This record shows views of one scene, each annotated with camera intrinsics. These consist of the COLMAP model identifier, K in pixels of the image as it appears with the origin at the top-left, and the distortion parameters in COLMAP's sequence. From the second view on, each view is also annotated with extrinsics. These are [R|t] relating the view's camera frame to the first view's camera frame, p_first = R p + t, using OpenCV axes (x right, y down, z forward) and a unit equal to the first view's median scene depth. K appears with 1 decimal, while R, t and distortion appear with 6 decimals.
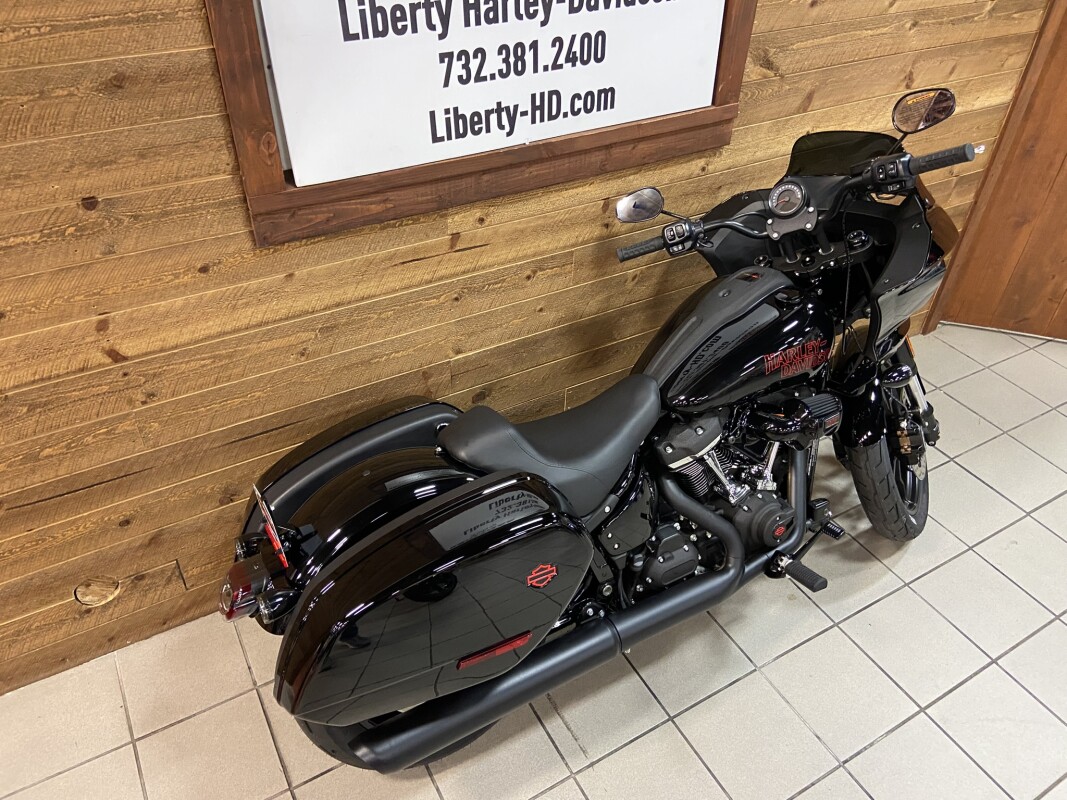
lens RADIAL K [[805.6, 0, 539.1], [0, 805.6, 385.3], [0, 0, 1]] dist [0.112034, -0.157443]
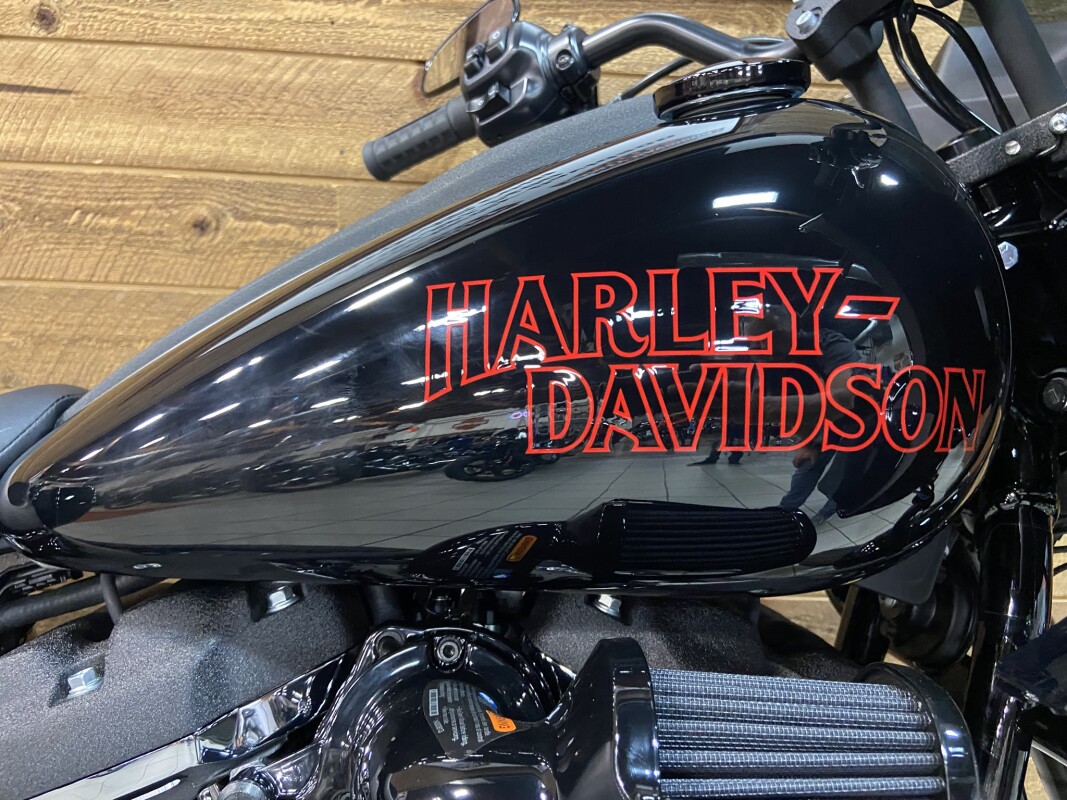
lens RADIAL K [[805.6, 0, 539.1], [0, 805.6, 385.3], [0, 0, 1]] dist [0.112034, -0.157443]
pose [[0.894858, 0.122304, -0.429268, 0.377064], [-0.289489, 0.891054, -0.349599, 0.034381], [0.339744, 0.437110, 0.832772, 0.894447]]
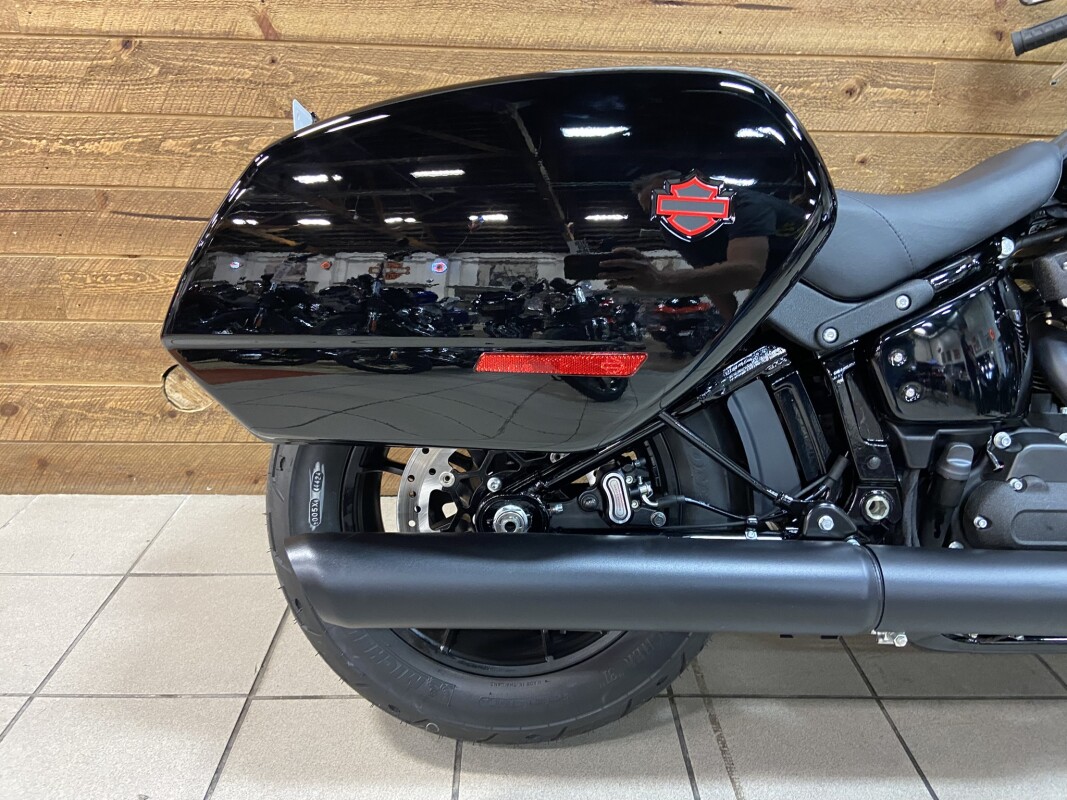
lens RADIAL K [[805.6, 0, 539.1], [0, 805.6, 385.3], [0, 0, 1]] dist [0.112034, -0.157443]
pose [[0.878226, 0.155635, -0.452214, 0.120525], [-0.290069, 0.925131, -0.244935, 0.375670], [0.380237, 0.346282, 0.857618, 0.500800]]
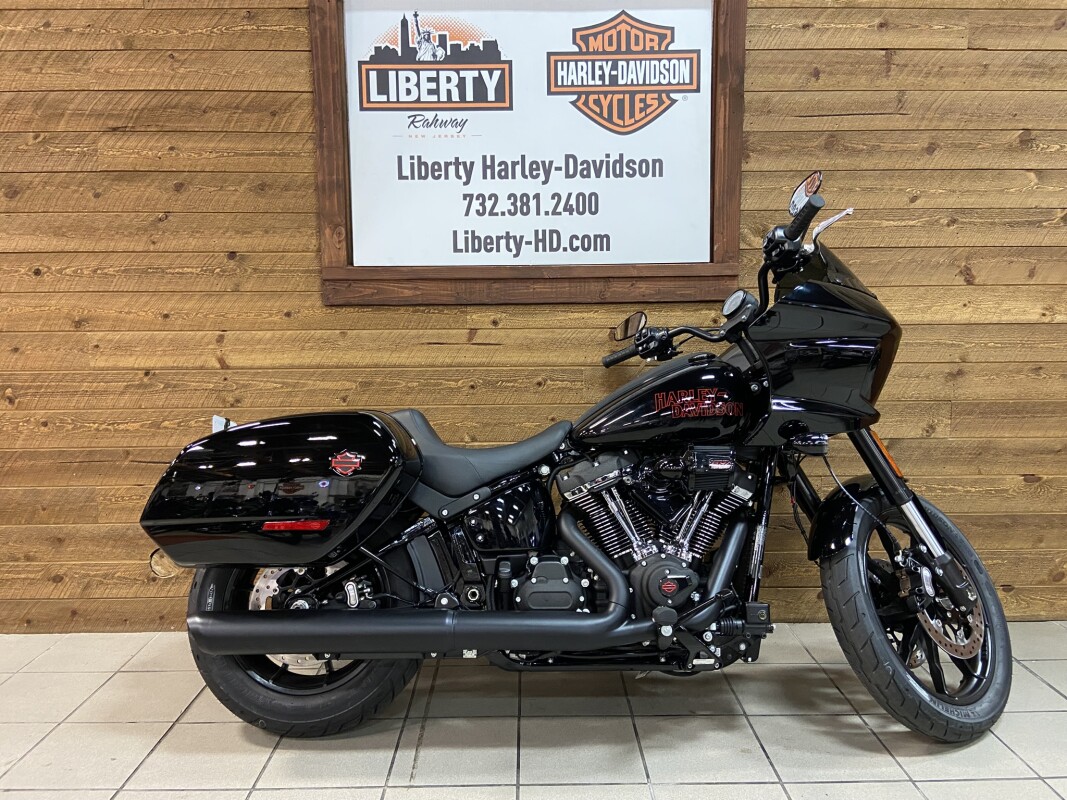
lens RADIAL K [[805.6, 0, 539.1], [0, 805.6, 385.3], [0, 0, 1]] dist [0.112034, -0.157443]
pose [[0.869507, 0.010815, -0.493803, 0.681647], [-0.273455, 0.843096, -0.463045, 0.498119], [0.411315, 0.537654, 0.736035, 0.145420]]
